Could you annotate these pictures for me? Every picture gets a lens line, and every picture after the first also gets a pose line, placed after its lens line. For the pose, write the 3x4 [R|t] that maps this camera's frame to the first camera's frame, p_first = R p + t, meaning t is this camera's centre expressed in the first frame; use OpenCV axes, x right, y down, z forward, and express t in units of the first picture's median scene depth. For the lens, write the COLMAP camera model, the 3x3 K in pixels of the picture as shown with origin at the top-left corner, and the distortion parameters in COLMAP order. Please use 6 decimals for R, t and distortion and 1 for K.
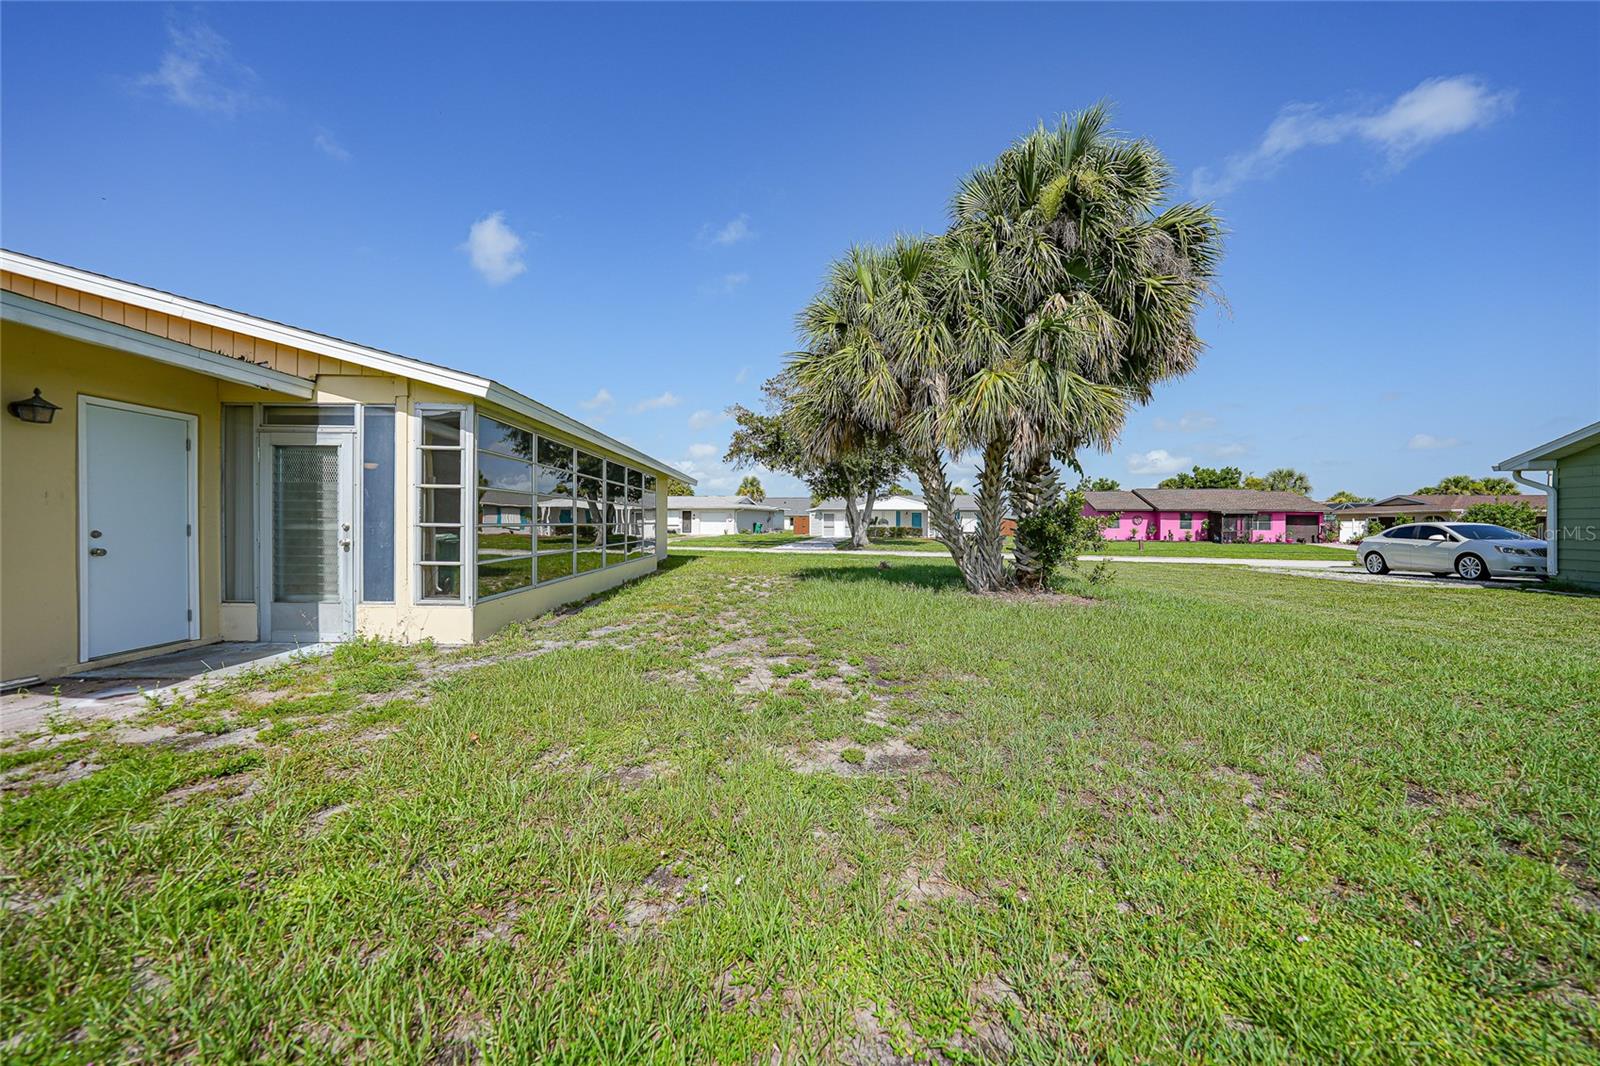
lens RADIAL K [[562.5, 0, 802.9], [0, 562.5, 528.5], [0, 0, 1]] dist [-0.011682, 0.000194]
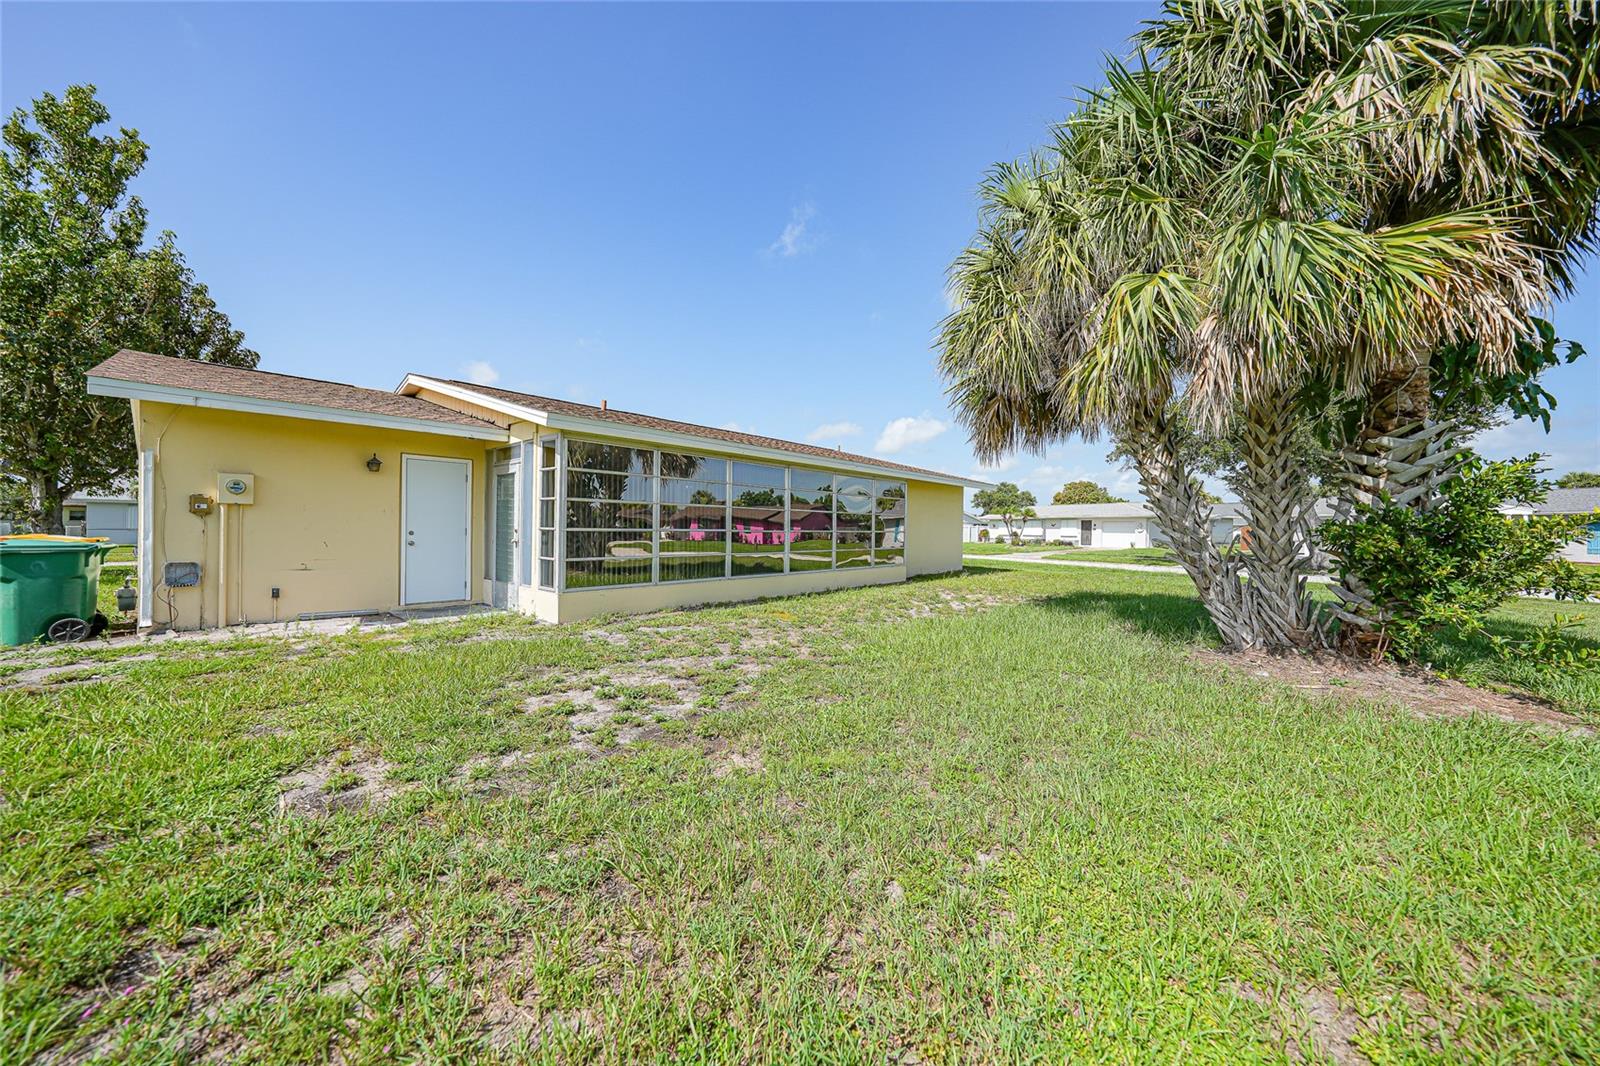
lens RADIAL K [[562.5, 0, 802.9], [0, 562.5, 528.5], [0, 0, 1]] dist [-0.011682, 0.000194]
pose [[0.719329, 0.000944, -0.694669, 0.387848], [-0.014679, 0.999796, -0.013840, 0.001273], [0.694514, 0.020153, 0.719197, 0.276498]]
